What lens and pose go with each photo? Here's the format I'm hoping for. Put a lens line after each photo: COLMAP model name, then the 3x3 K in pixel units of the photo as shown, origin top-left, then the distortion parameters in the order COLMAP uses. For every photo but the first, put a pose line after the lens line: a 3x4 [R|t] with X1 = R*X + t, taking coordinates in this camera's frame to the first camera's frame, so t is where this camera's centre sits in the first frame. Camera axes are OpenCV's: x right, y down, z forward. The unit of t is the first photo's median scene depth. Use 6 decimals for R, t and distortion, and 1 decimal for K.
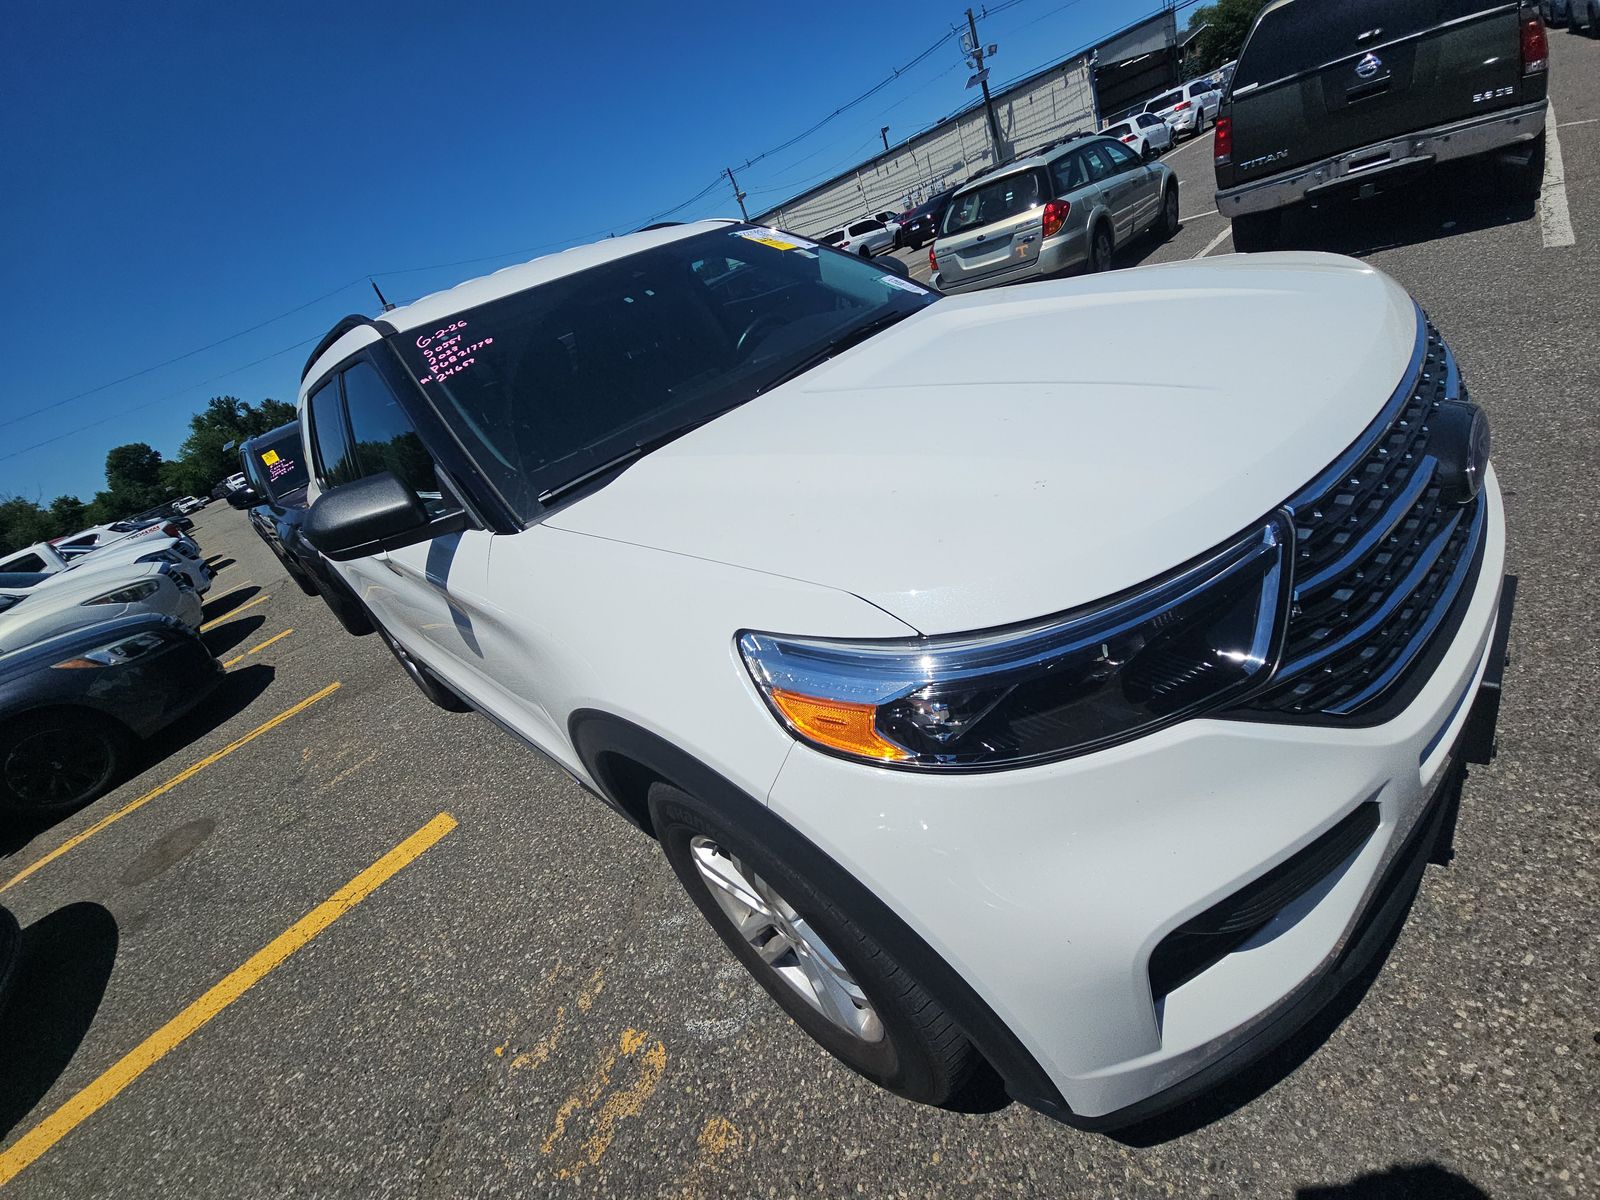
lens RADIAL K [[638.0, 0, 800.0], [0, 638.0, 600.0], [0, 0, 1]] dist [0.023085, -0.016402]
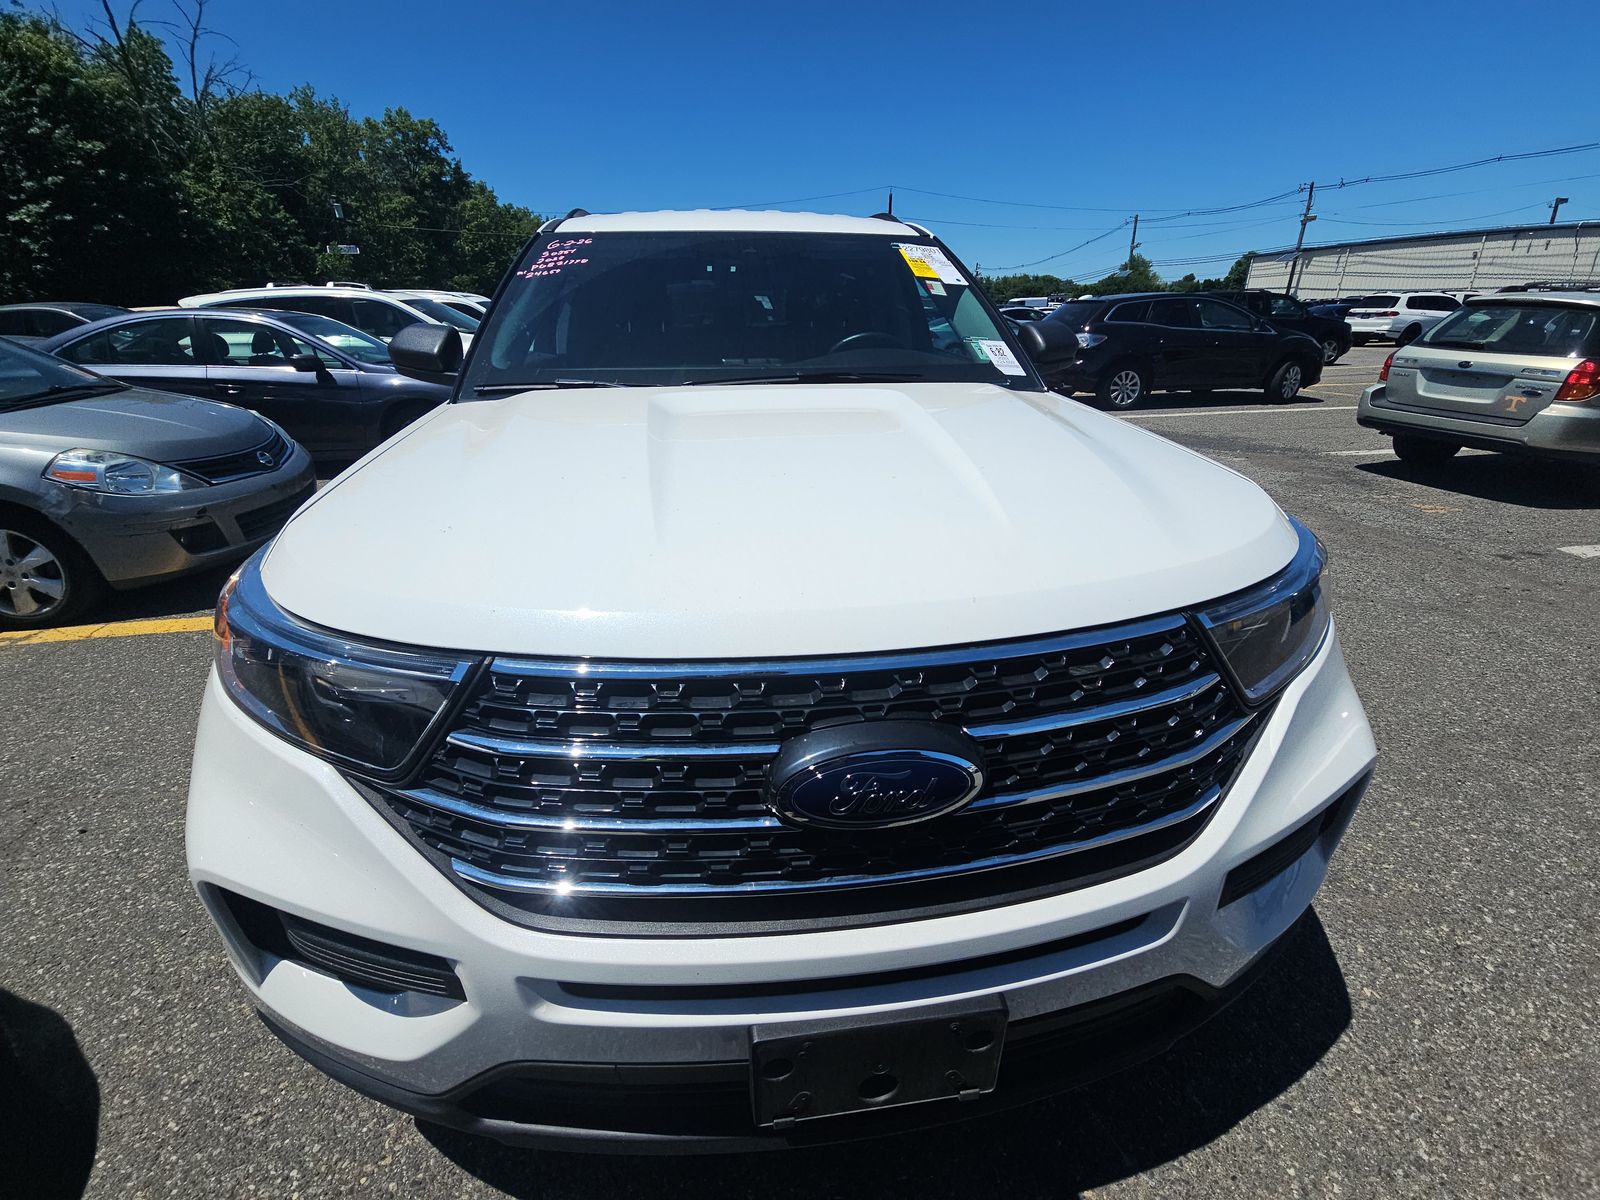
lens RADIAL K [[638.0, 0, 800.0], [0, 638.0, 600.0], [0, 0, 1]] dist [0.023085, -0.016402]
pose [[0.749844, 0.530525, -0.395319, 1.005183], [-0.511651, 0.843803, 0.161896, -0.428554], [0.419461, 0.080869, 0.904164, 0.215364]]
